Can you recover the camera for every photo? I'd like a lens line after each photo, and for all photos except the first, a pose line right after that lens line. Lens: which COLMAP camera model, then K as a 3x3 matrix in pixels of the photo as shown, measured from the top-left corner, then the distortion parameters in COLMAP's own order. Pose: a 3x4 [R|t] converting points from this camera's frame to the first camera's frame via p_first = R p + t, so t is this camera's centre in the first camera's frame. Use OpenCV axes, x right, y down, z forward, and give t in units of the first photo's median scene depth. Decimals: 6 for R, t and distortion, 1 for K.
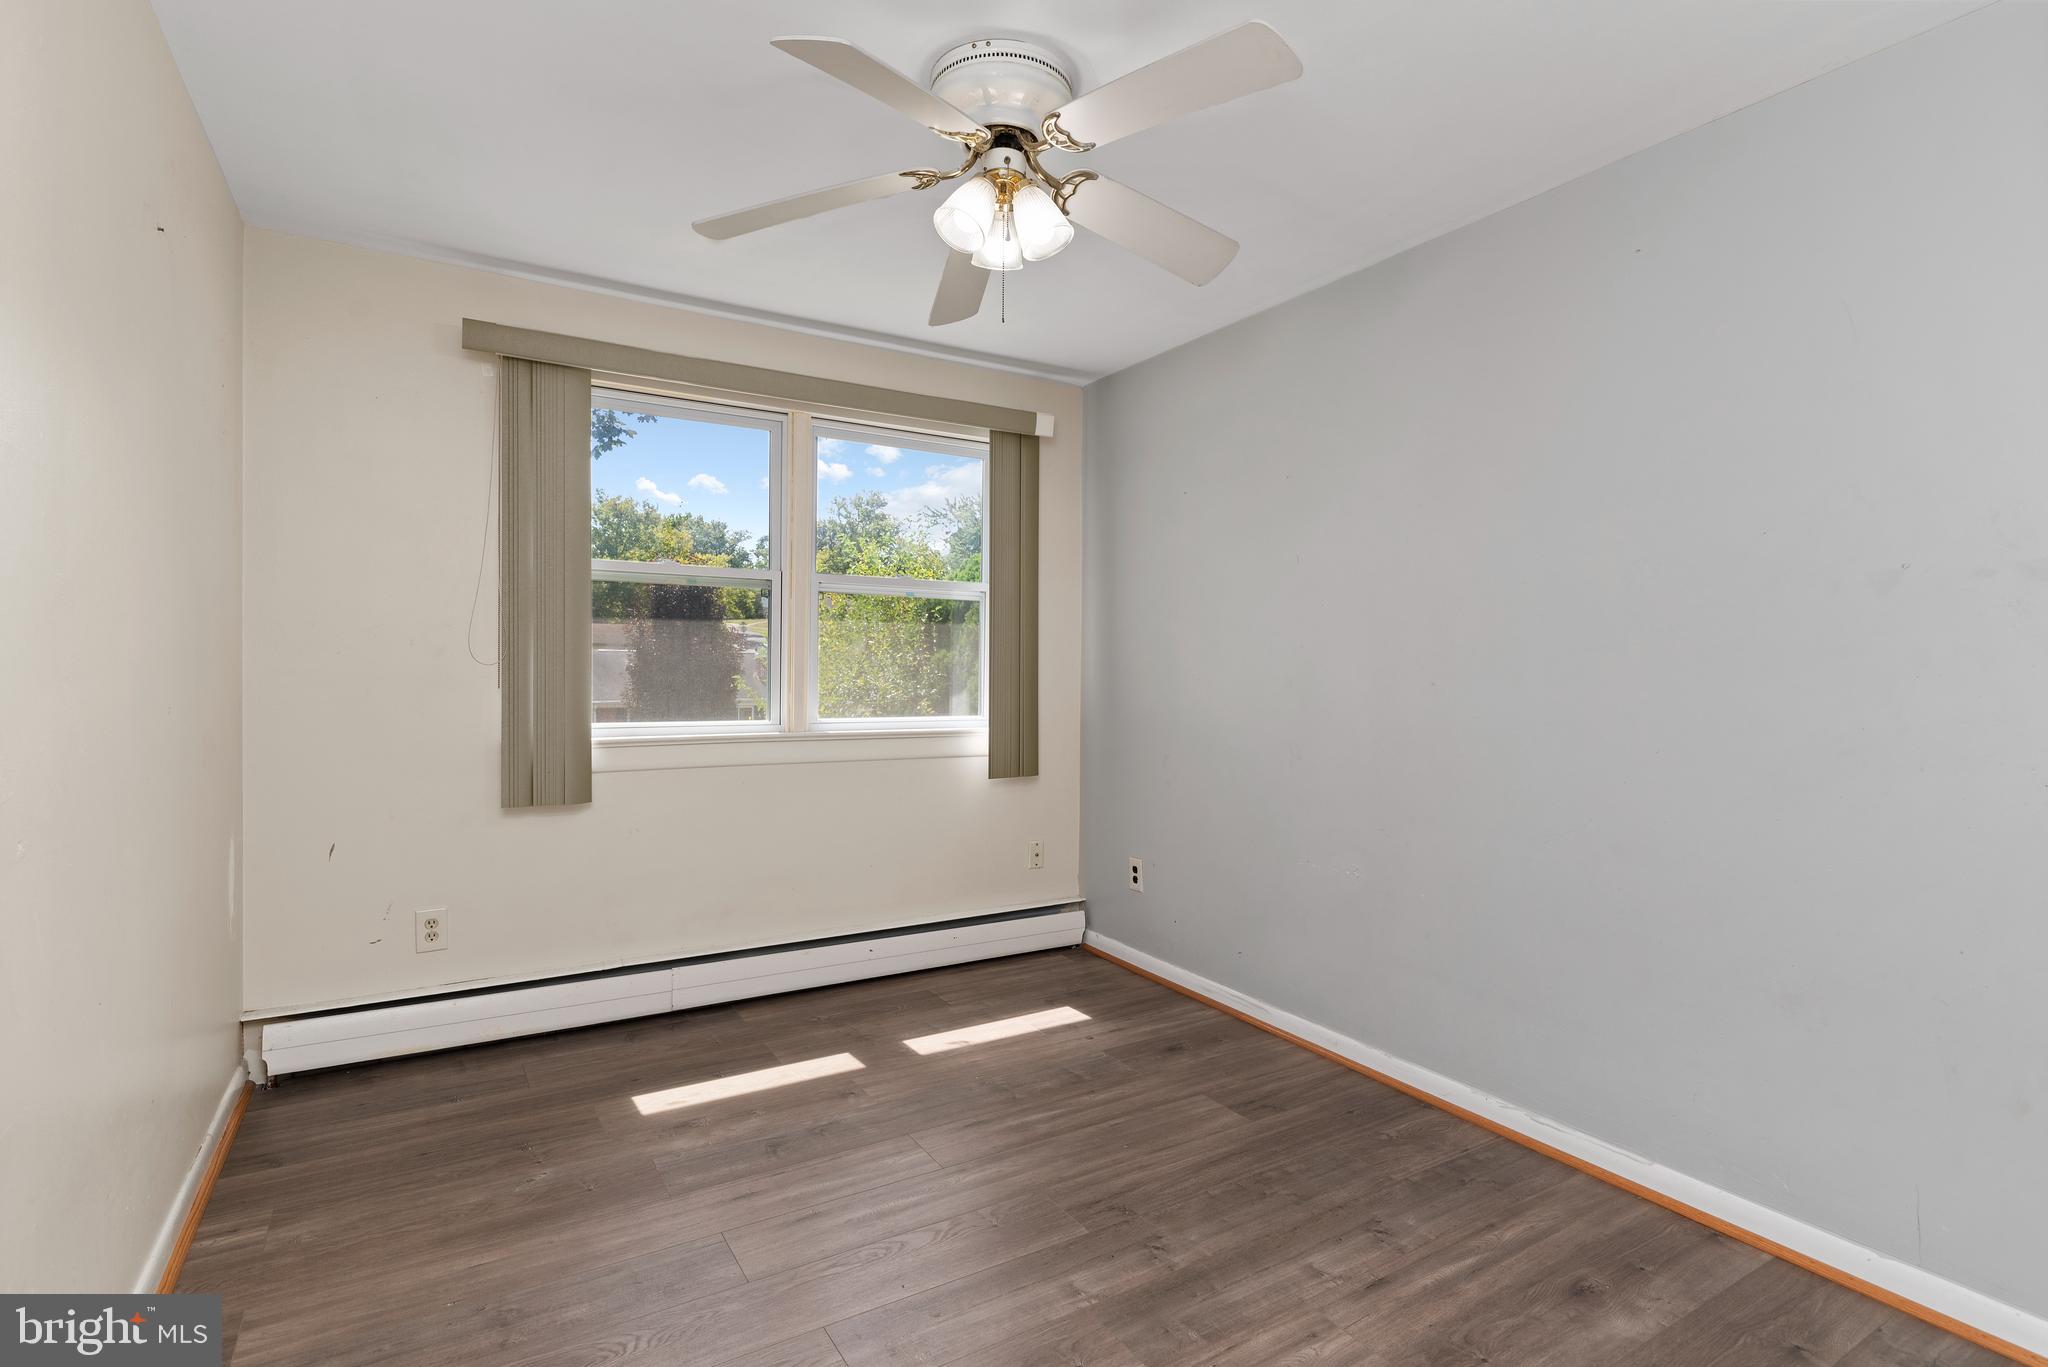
lens RADIAL K [[1003.8, 0, 1043.5], [0, 1003.8, 668.5], [0, 0, 1]] dist [0.000251, 0.000132]
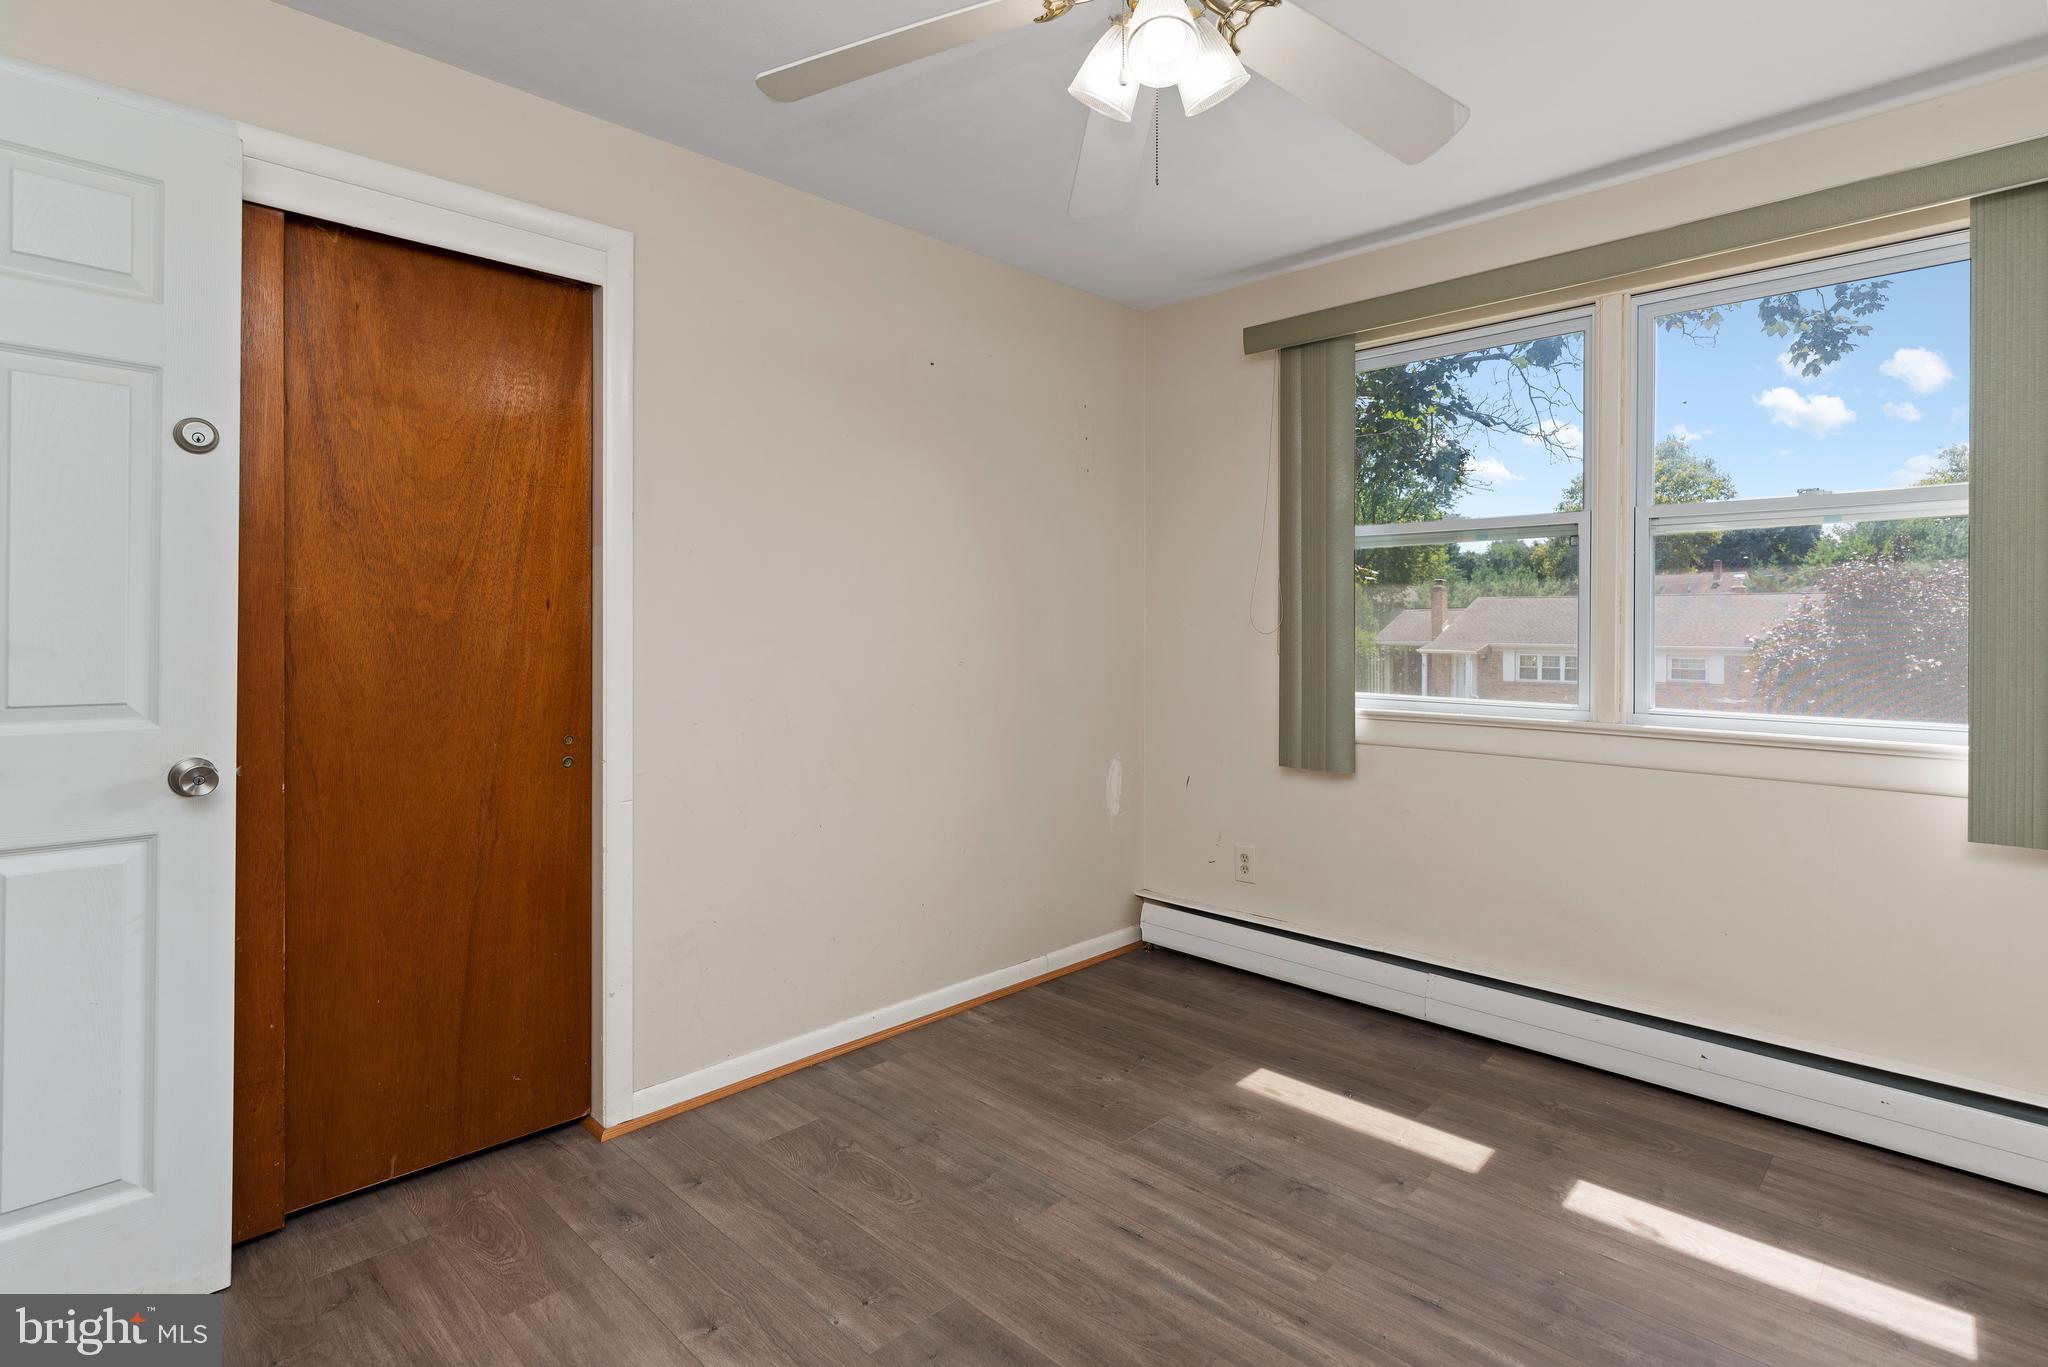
lens RADIAL K [[1019.8, 0, 1056.8], [0, 1019.8, 629.9], [0, 0, 1]] dist [-0.001194, 0.001201]
pose [[0.244069, -0.003800, -0.969750, 0.461062], [-0.001111, 0.999991, -0.004198, -0.002237], [0.969757, 0.002102, 0.244063, 0.492189]]
